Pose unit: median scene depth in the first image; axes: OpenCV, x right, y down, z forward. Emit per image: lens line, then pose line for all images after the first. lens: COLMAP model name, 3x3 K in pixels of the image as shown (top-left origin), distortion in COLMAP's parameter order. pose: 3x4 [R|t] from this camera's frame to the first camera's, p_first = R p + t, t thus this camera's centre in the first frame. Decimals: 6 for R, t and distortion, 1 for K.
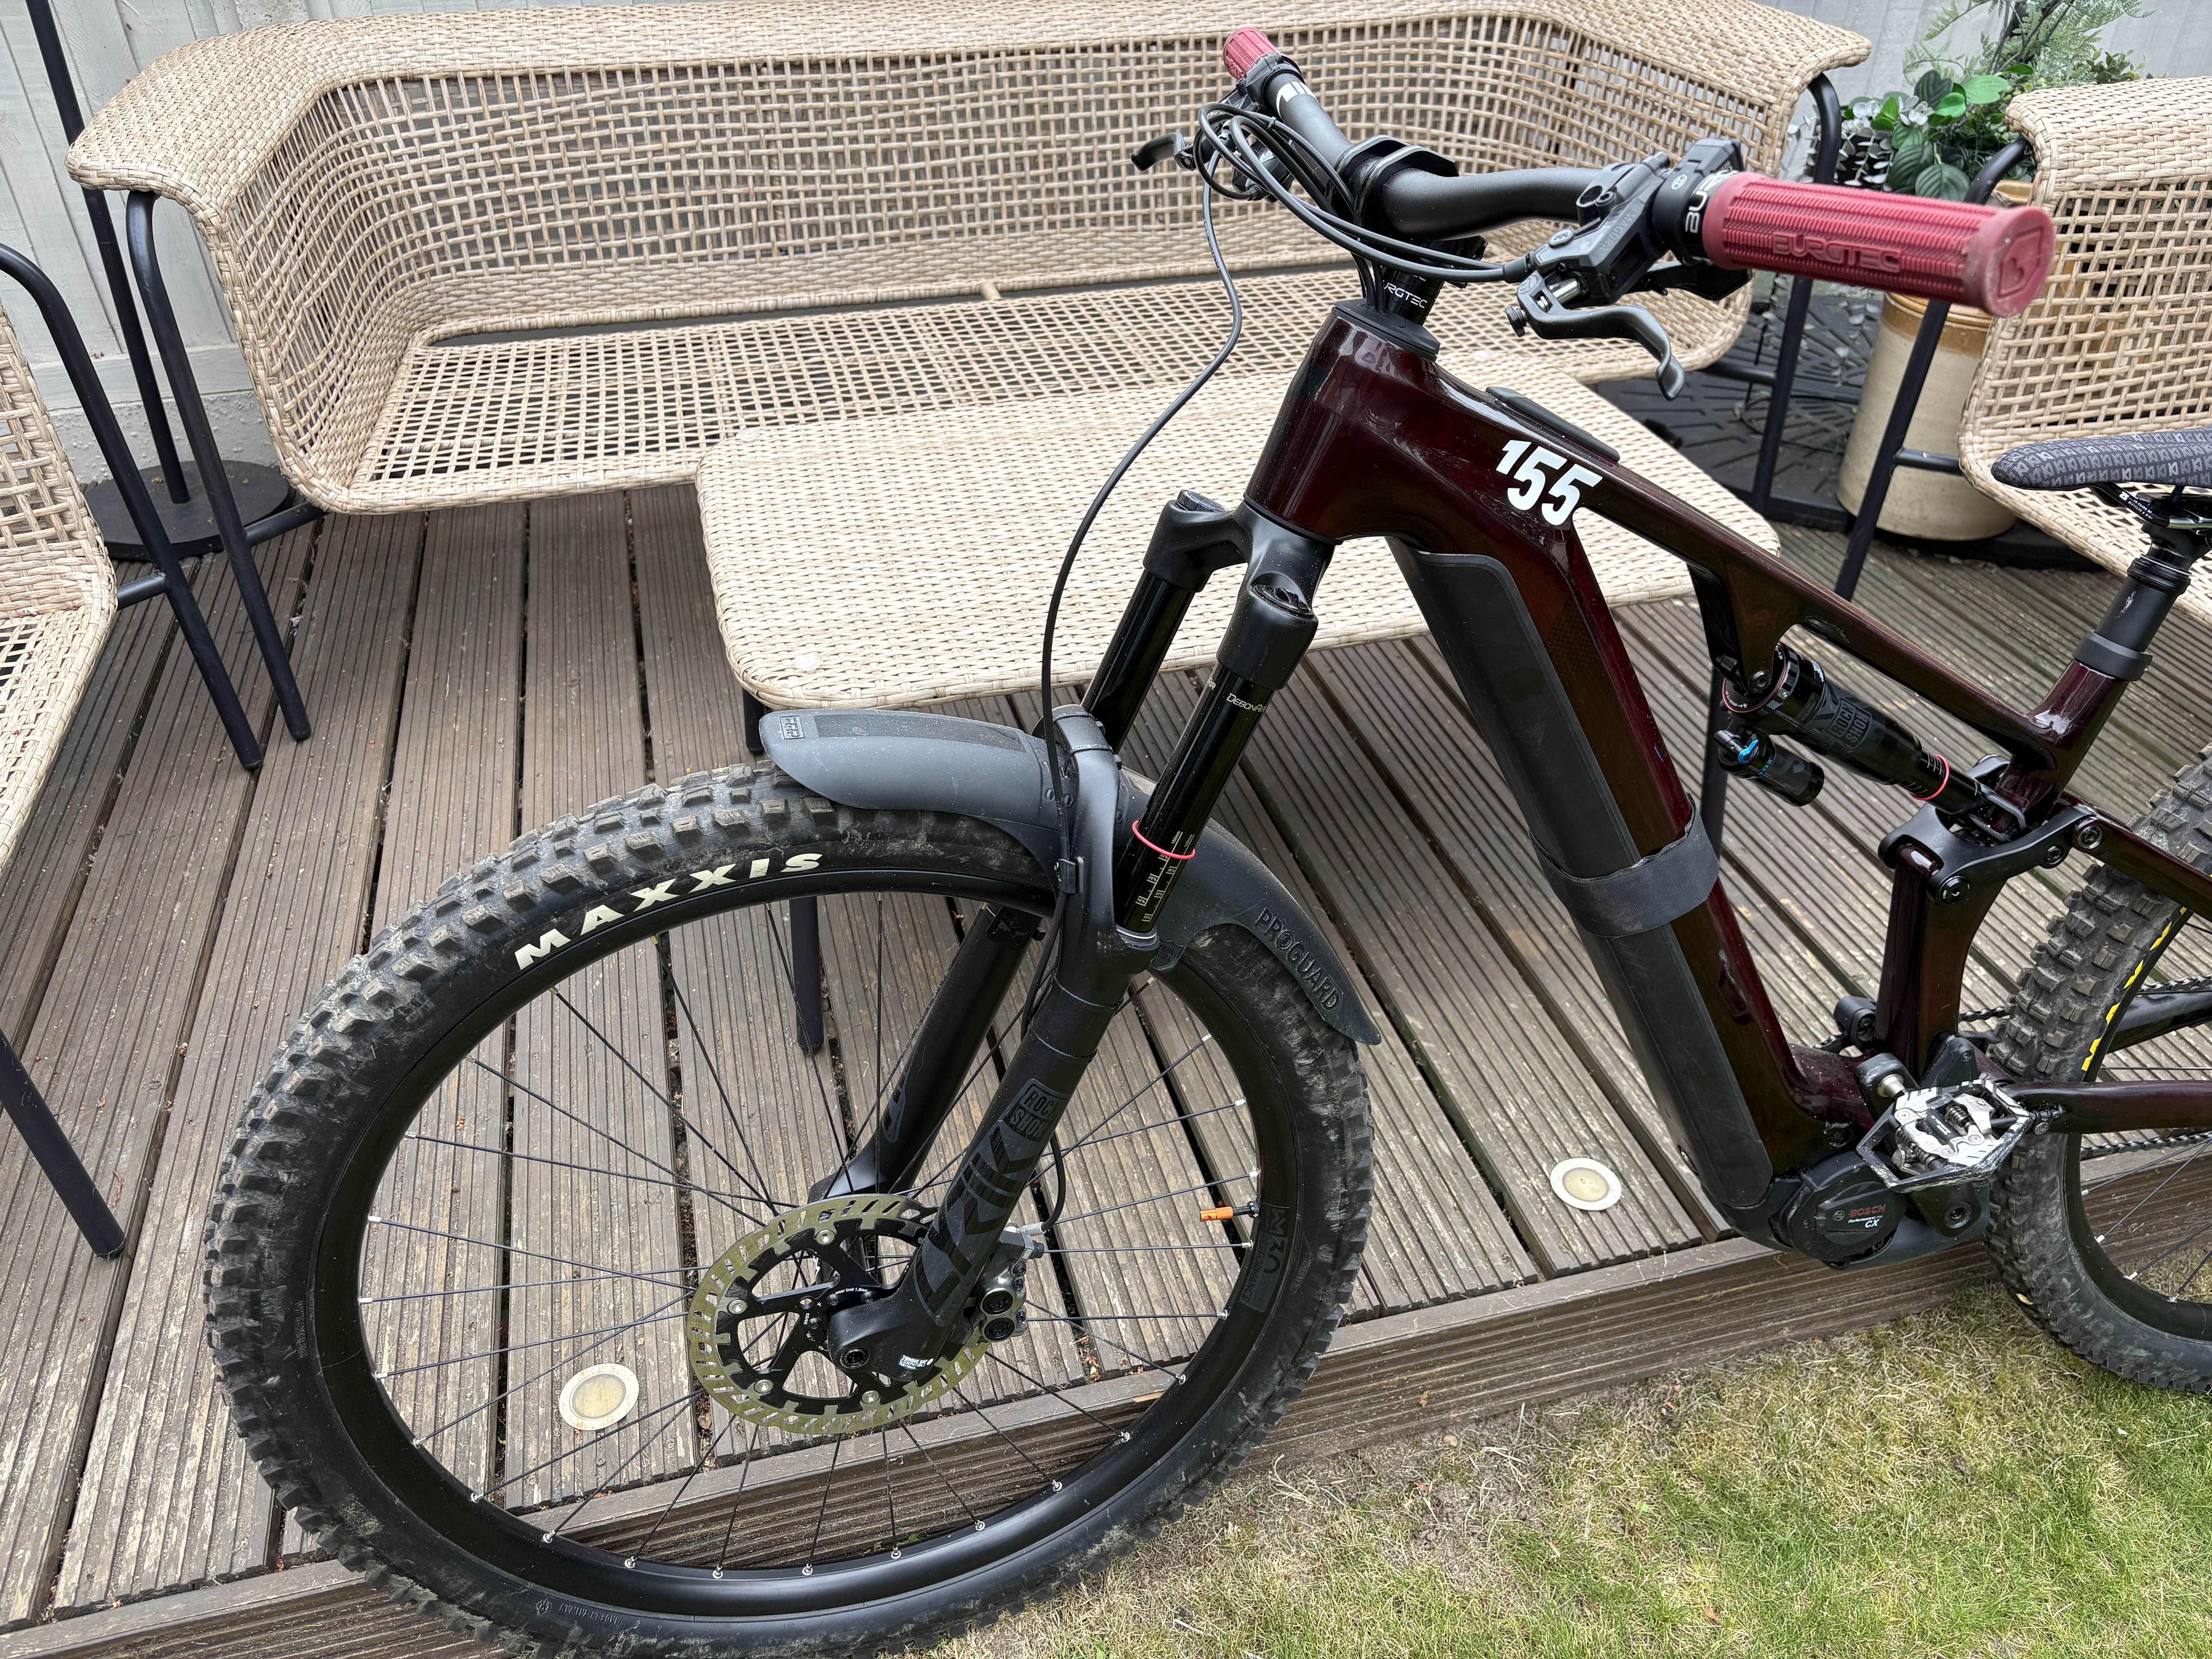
lens RADIAL K [[1664.6, 0, 1102.9], [0, 1664.6, 838.1], [0, 0, 1]] dist [0.045459, -0.049251]
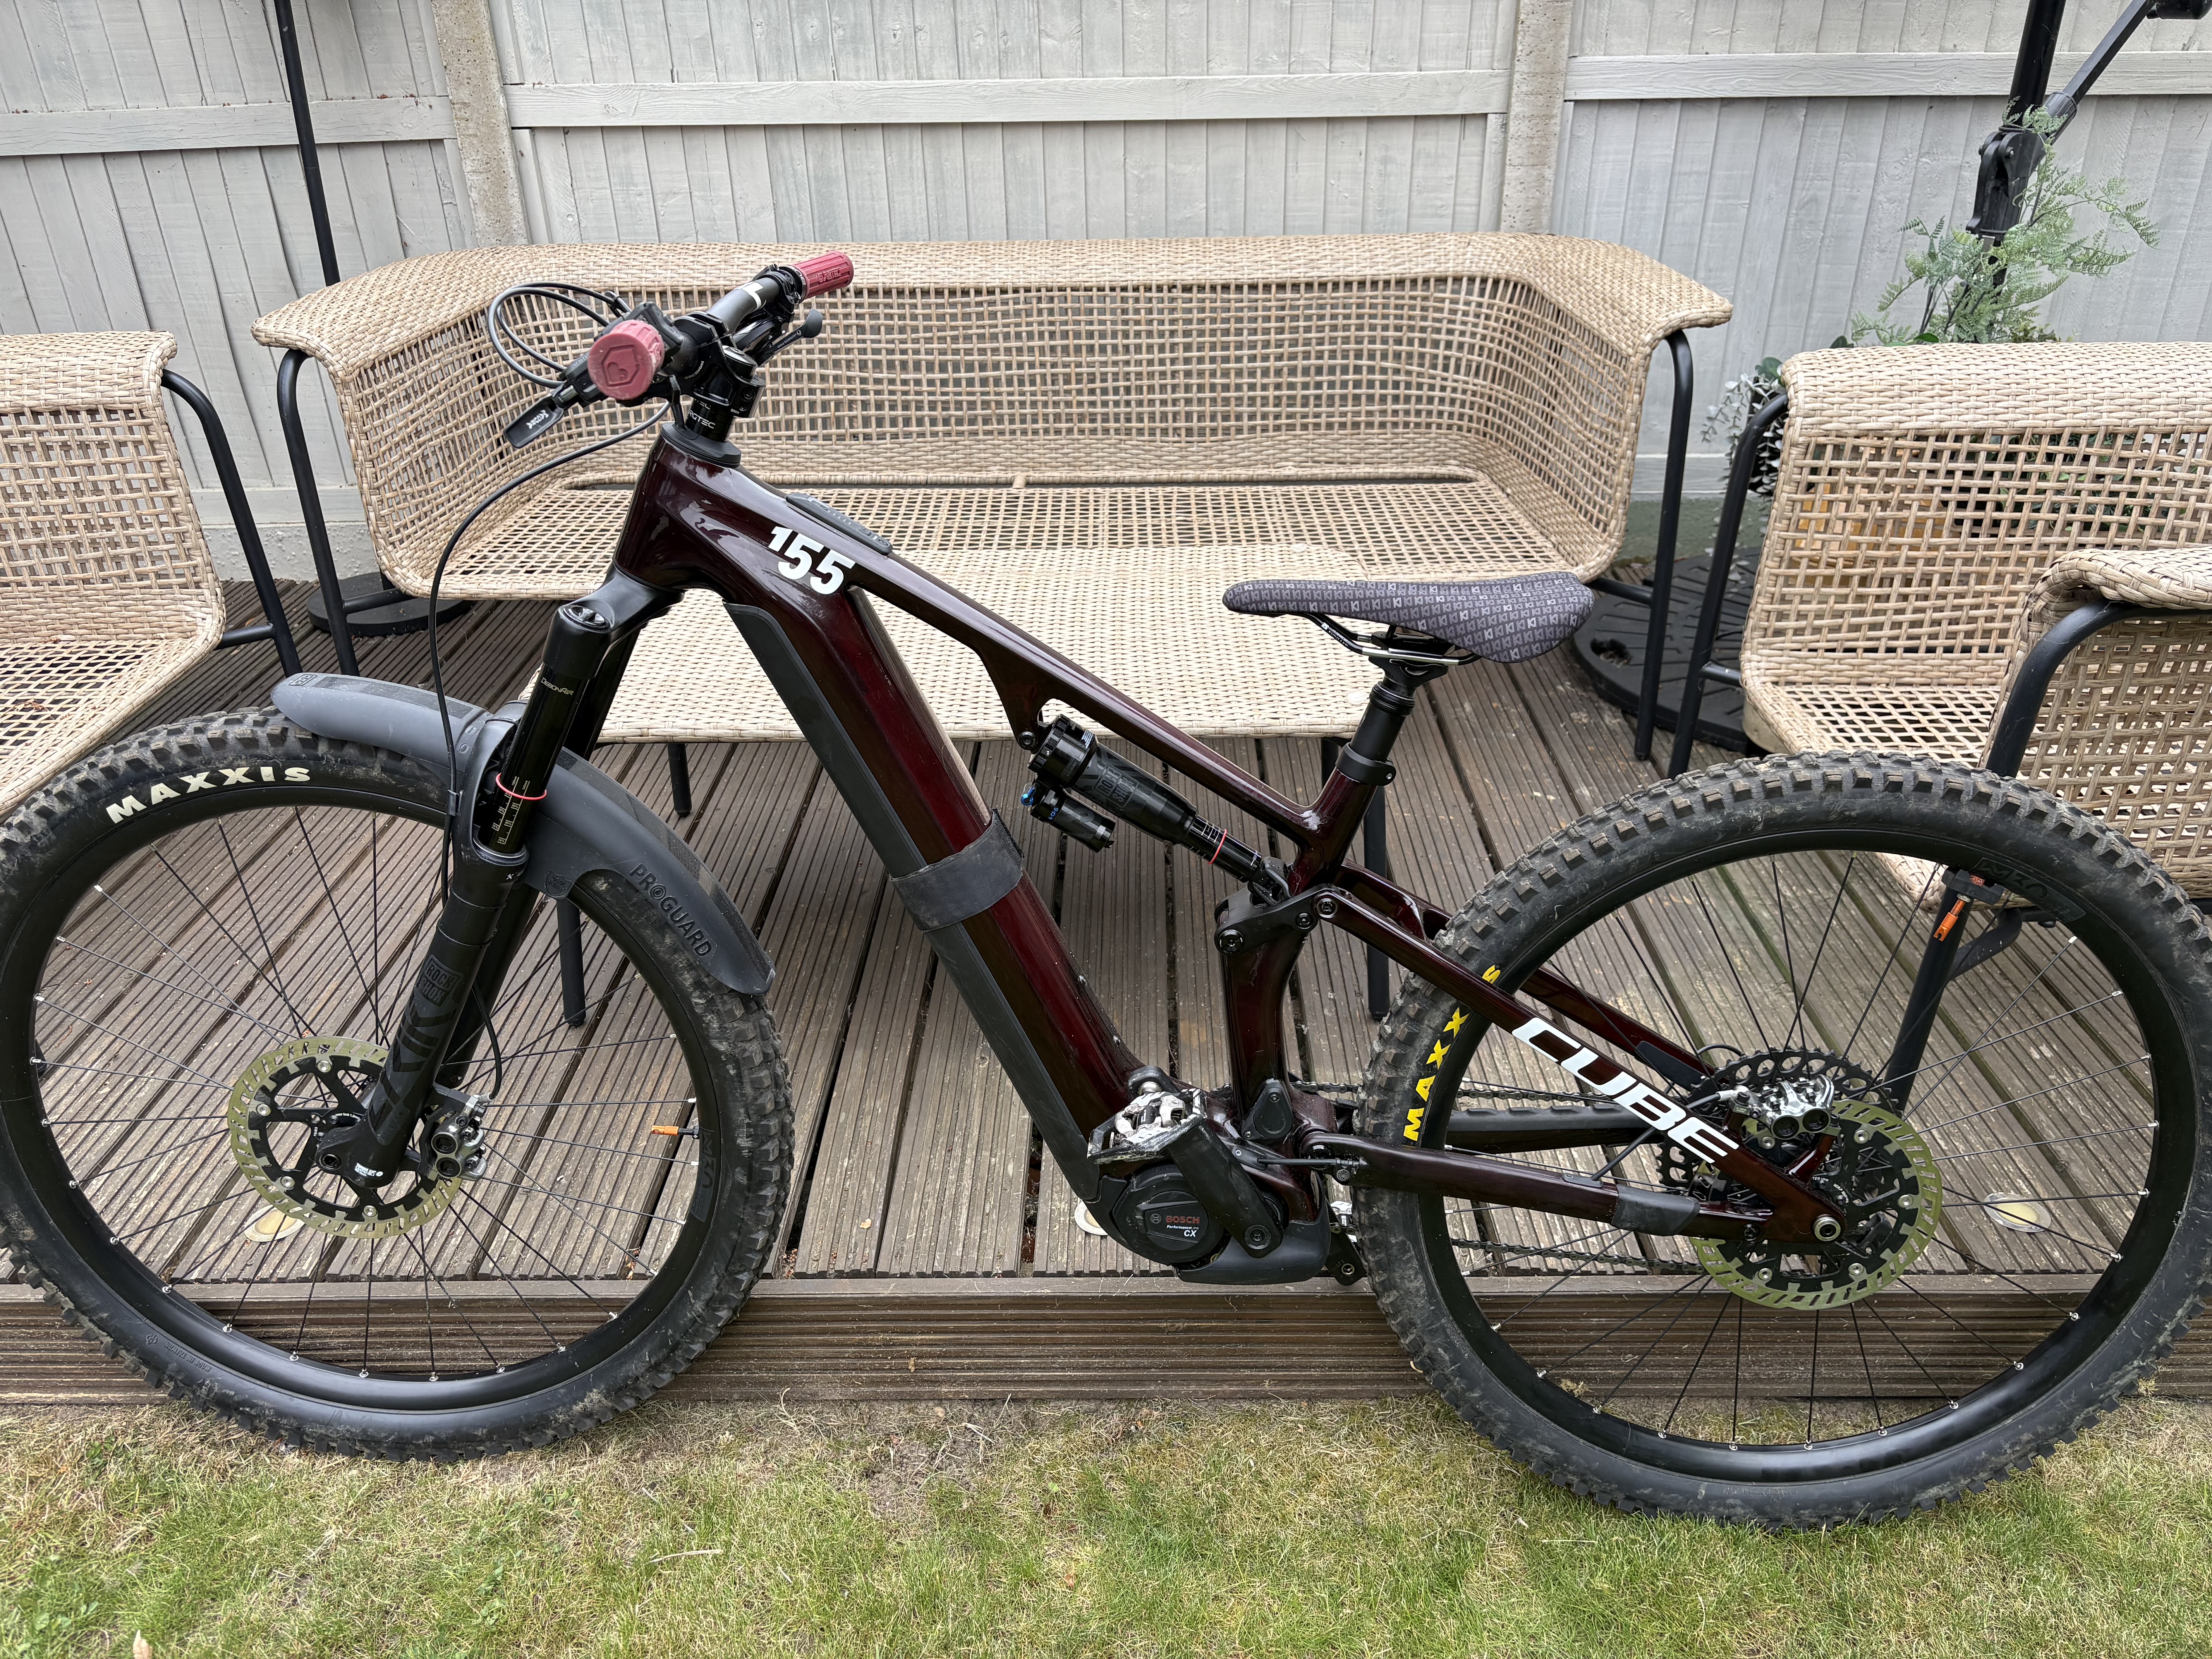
lens RADIAL K [[1673.8, 0, 1112.5], [0, 1673.8, 848.5], [0, 0, 1]] dist [0.050352, -0.053139]
pose [[0.963408, 0.118393, -0.240473, 0.333734], [-0.148522, 0.982633, -0.111241, 0.052670], [0.223127, 0.142886, 0.964260, -0.093326]]
